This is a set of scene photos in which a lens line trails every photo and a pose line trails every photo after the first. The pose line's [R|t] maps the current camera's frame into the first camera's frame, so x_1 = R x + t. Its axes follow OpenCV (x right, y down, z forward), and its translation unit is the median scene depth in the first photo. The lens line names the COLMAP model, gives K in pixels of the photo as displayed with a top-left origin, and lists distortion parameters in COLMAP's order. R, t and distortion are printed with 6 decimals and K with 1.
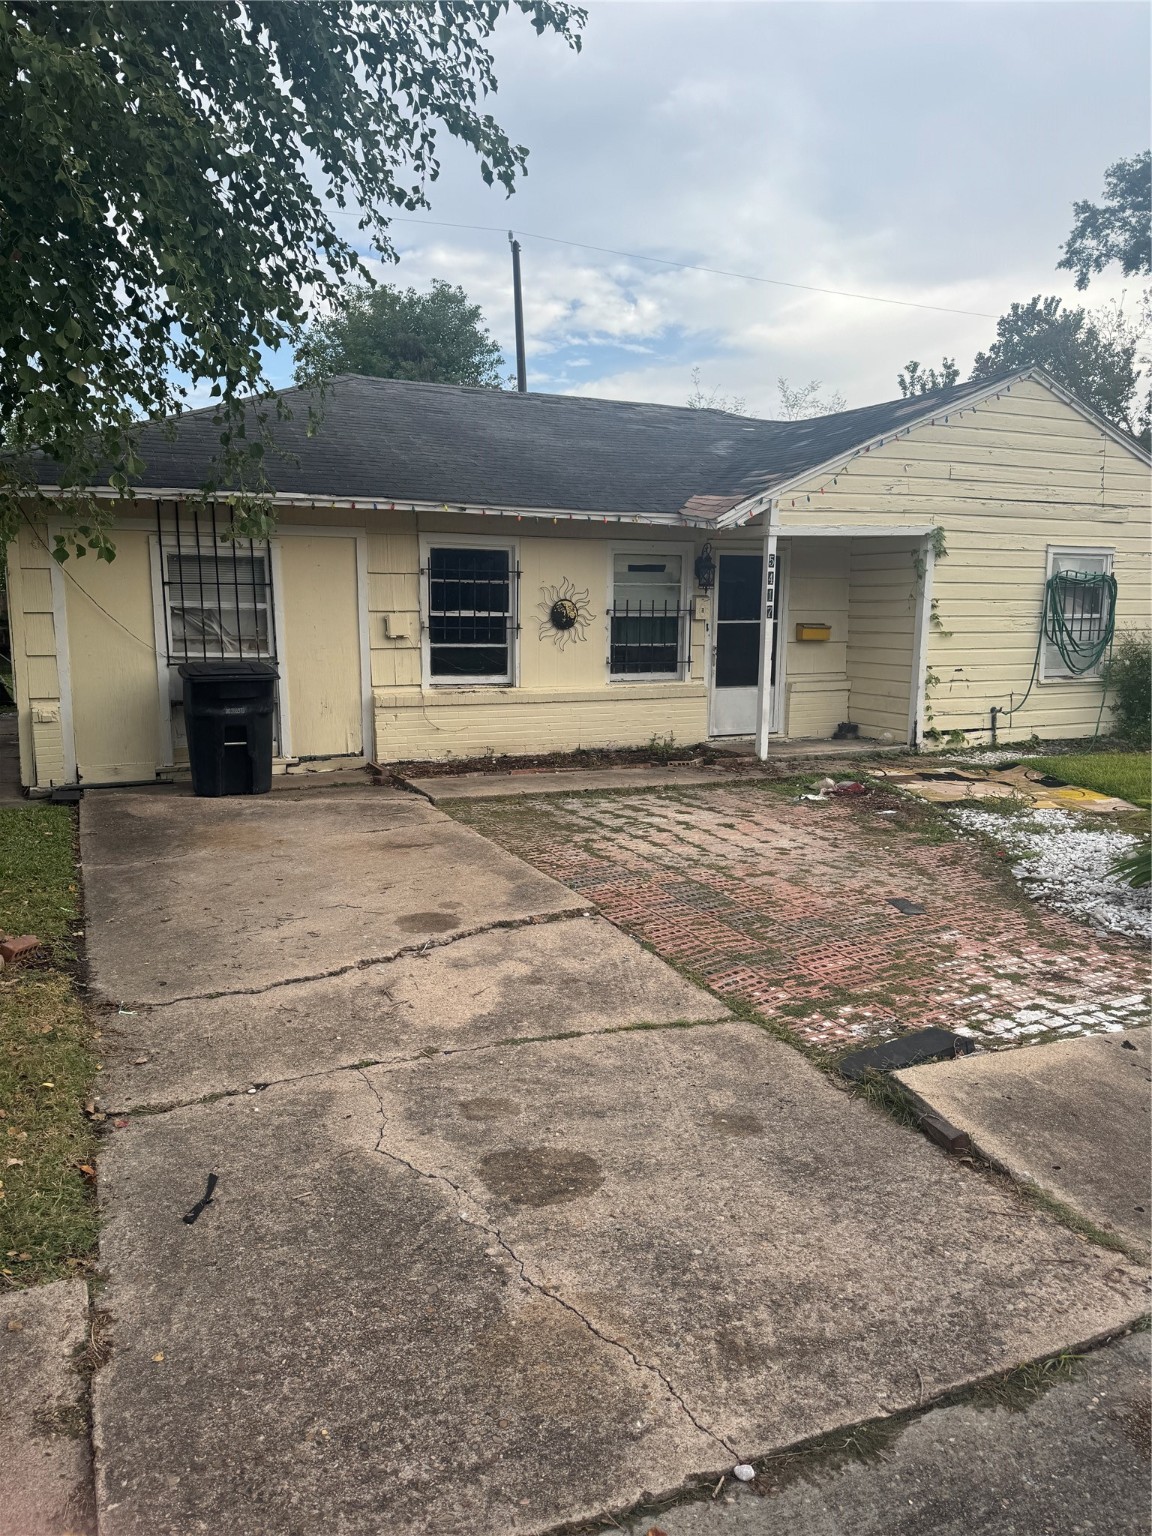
lens RADIAL K [[1081.9, 0, 580.0], [0, 1081.9, 767.4], [0, 0, 1]] dist [0.071431, -0.094186]
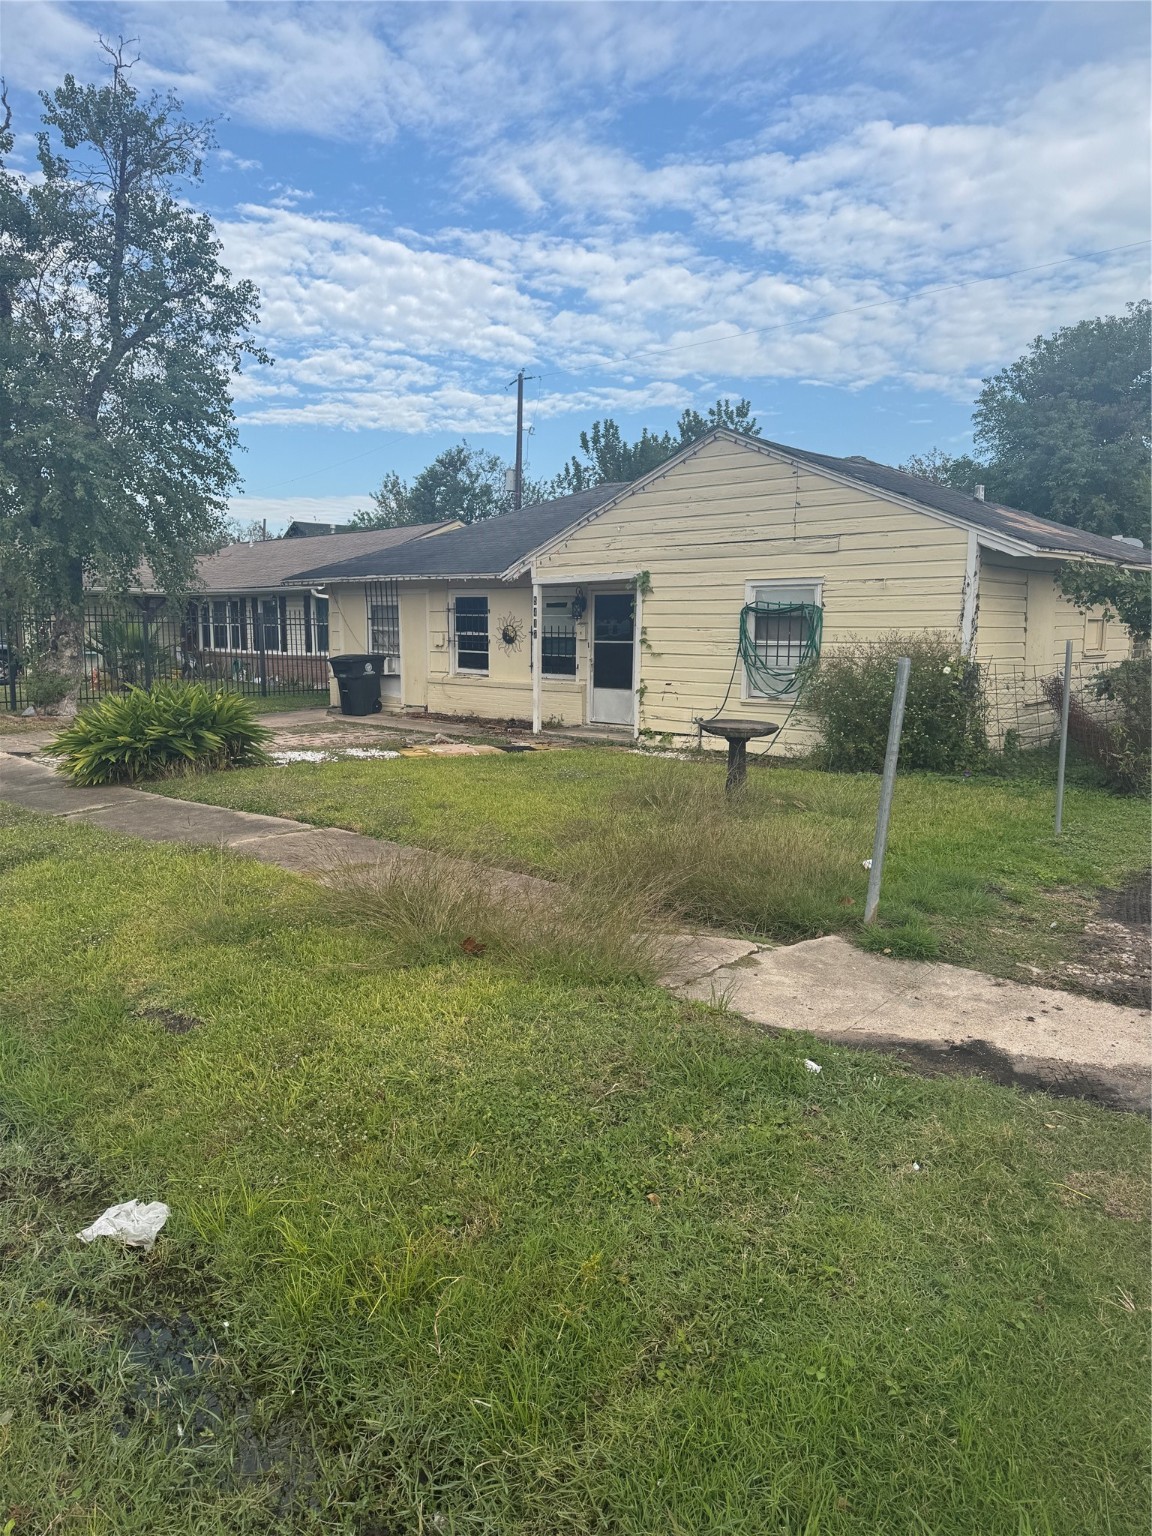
lens RADIAL K [[1081.9, 0, 571.3], [0, 1081.9, 772.1], [0, 0, 1]] dist [0.071431, -0.094186]
pose [[0.400968, 0.126861, -0.907266, 1.483928], [-0.130726, 0.988153, 0.080396, -0.077588], [0.906717, 0.086367, 0.412802, 0.414832]]
